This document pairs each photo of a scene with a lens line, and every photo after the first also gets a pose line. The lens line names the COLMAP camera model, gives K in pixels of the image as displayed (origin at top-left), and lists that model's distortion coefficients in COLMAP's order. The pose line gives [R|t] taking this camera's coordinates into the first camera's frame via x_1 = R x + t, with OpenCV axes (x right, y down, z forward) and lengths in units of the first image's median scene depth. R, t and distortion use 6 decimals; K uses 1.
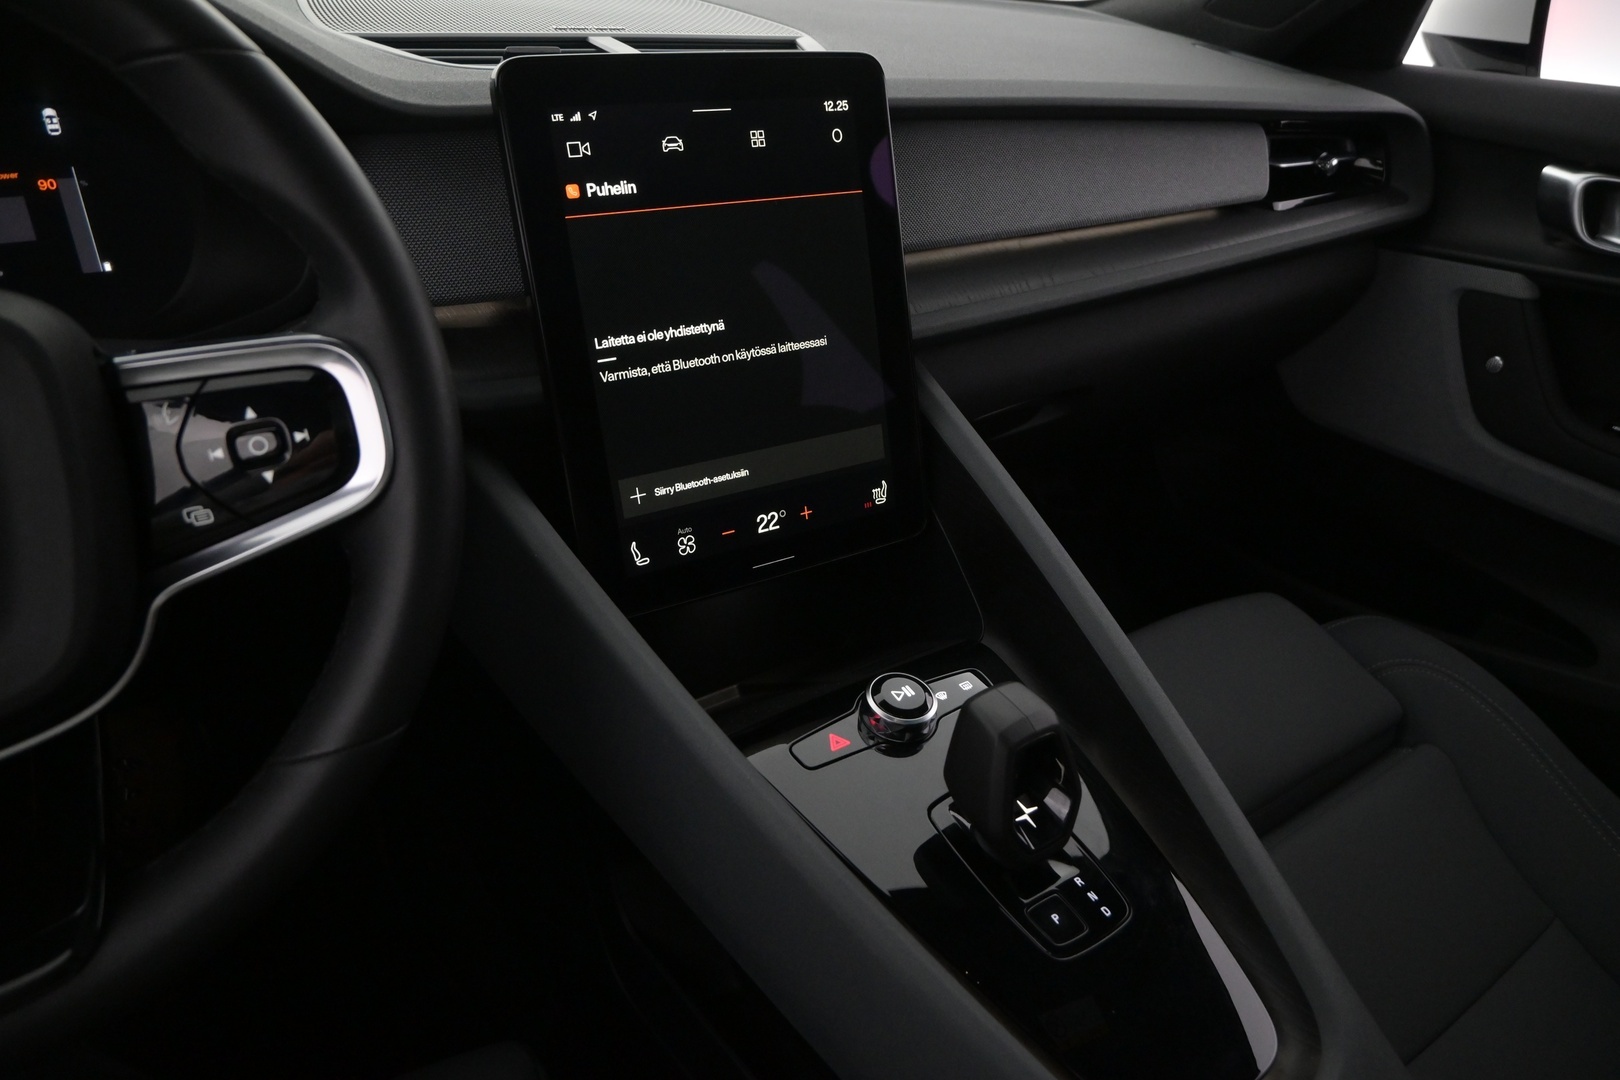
lens RADIAL K [[1090.5, 0, 810.0], [0, 1090.5, 540.0], [0, 0, 1]] dist [-0.002738, -0.001154]
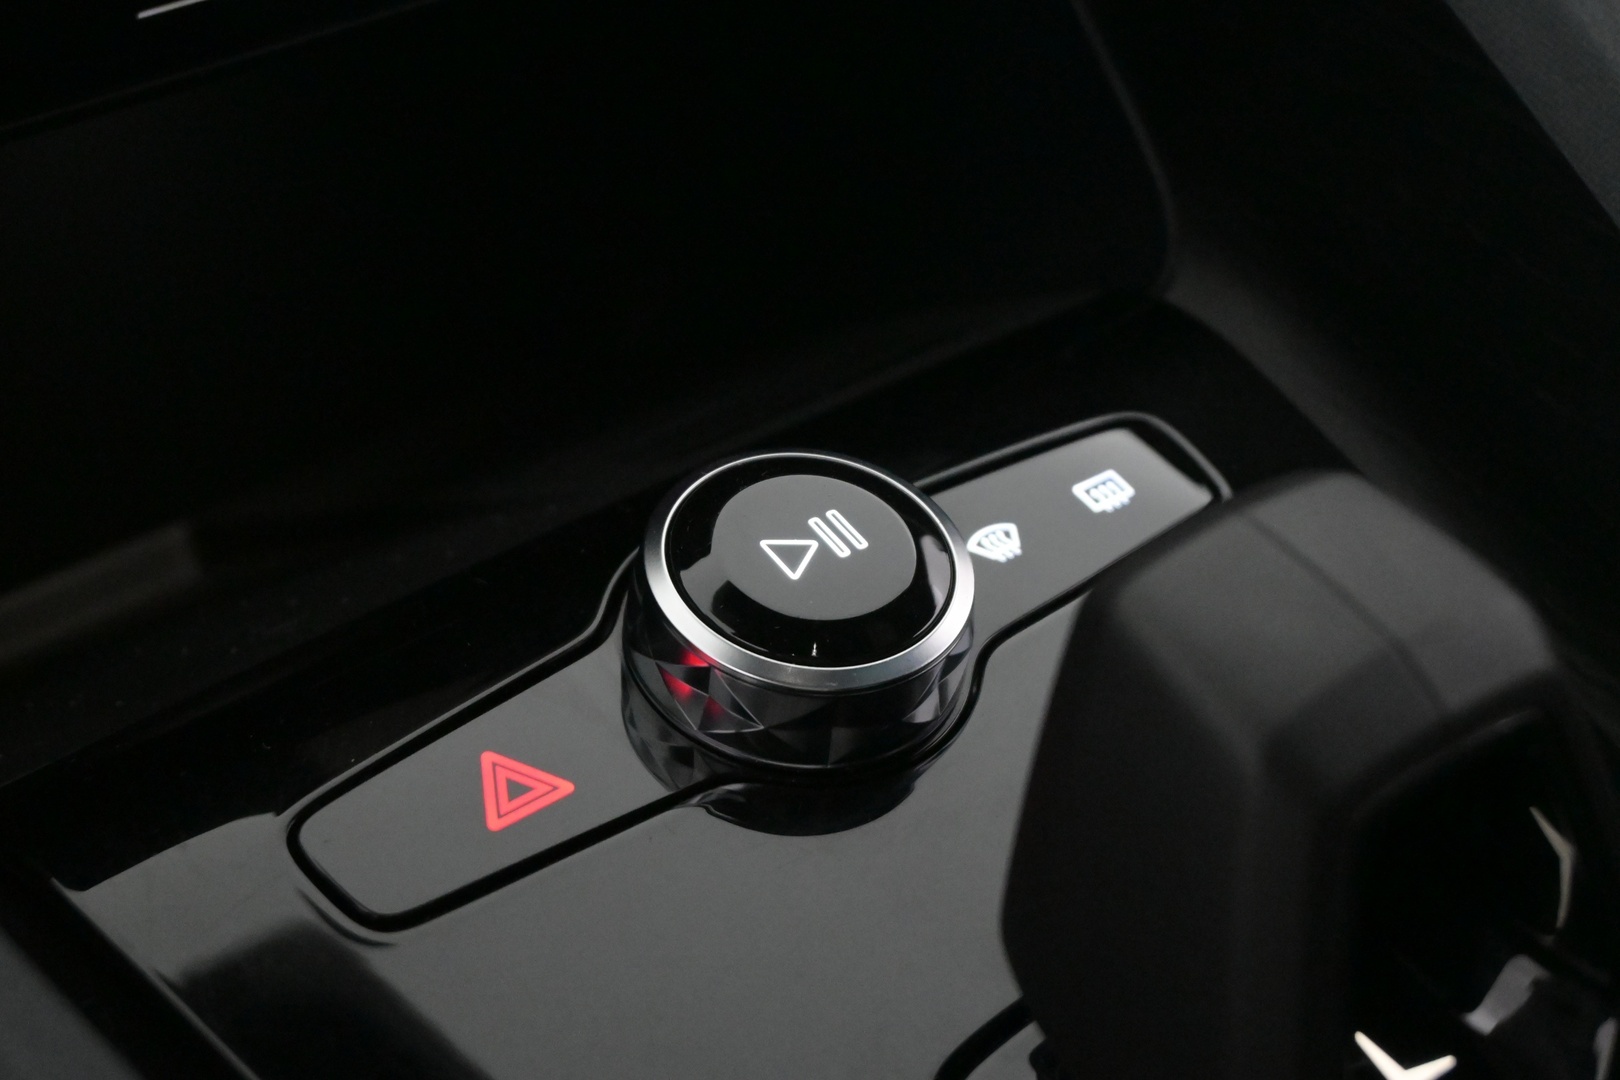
lens RADIAL K [[3120.8, 0, 810.0], [0, 3120.8, 540.0], [0, 0, 1]] dist [-0.019938, 0.059577]
pose [[0.997893, -0.053956, 0.036027, 0.062722], [0.047628, 0.986301, 0.157931, 0.041402], [-0.044055, -0.155883, 0.986793, 0.390038]]
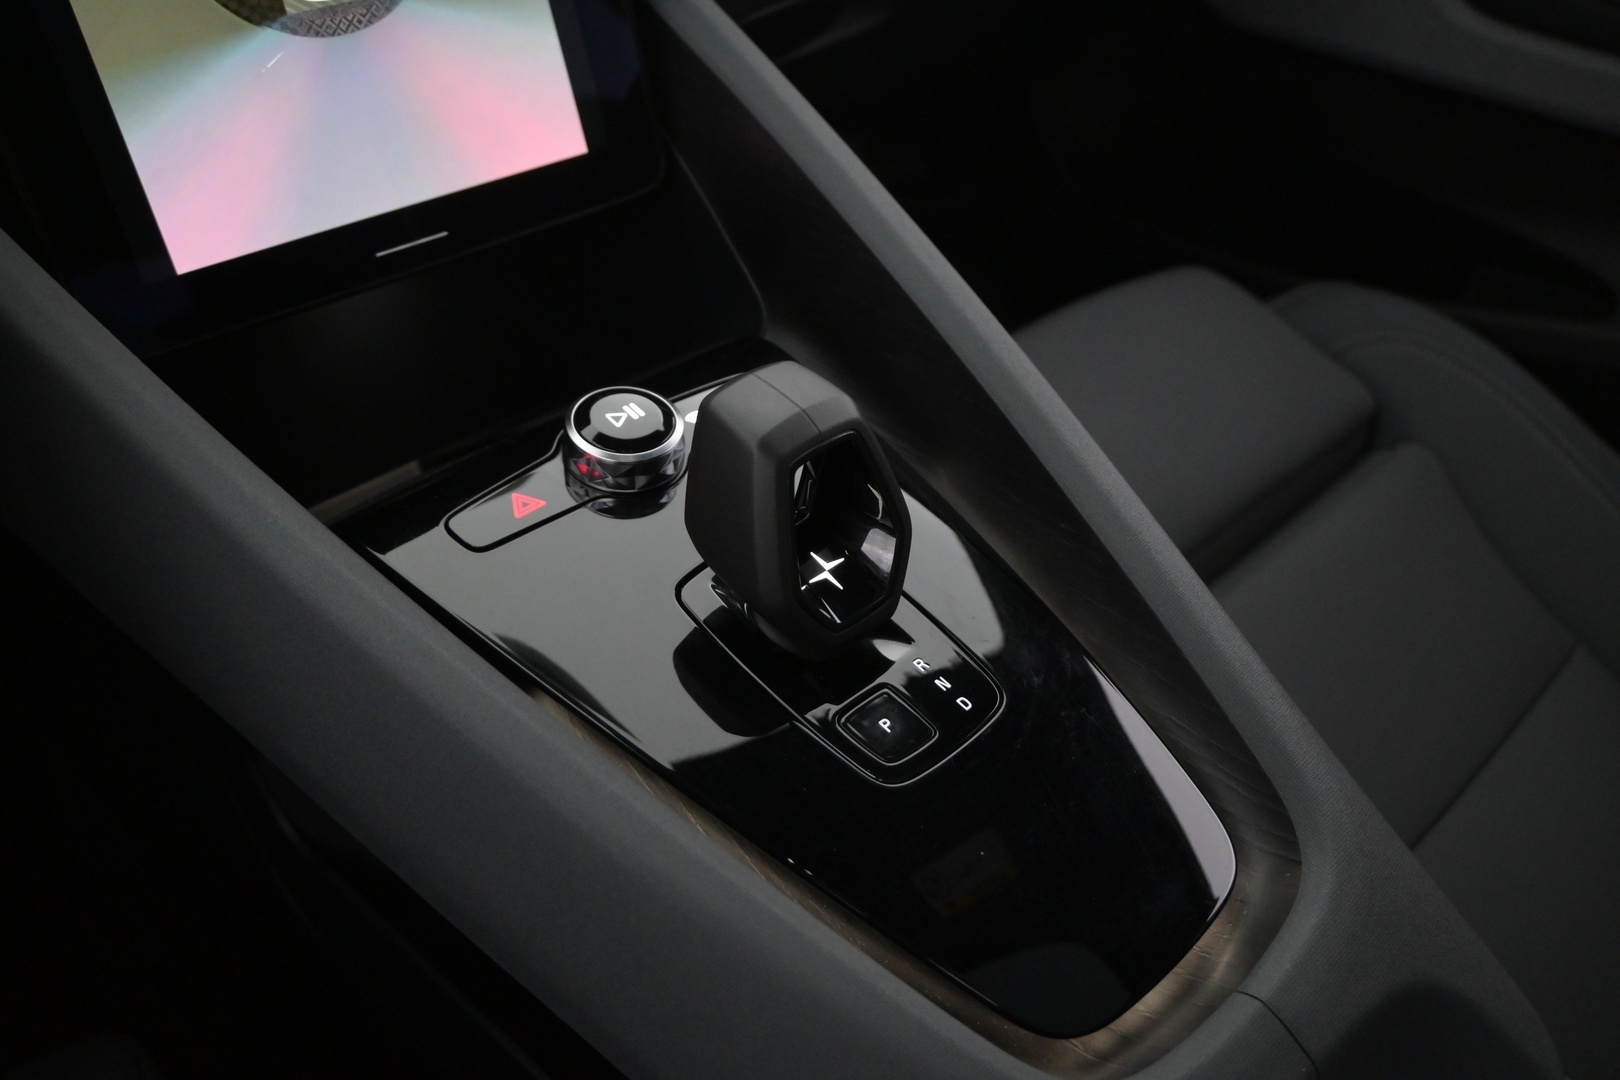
lens RADIAL K [[1334.0, 0, 810.0], [0, 1334.0, 540.0], [0, 0, 1]] dist [-0.008318, 0.005641]
pose [[0.986976, -0.127842, 0.097648, 0.106738], [0.111437, 0.981109, 0.158137, 0.102746], [-0.116020, -0.145196, 0.982577, 0.234366]]
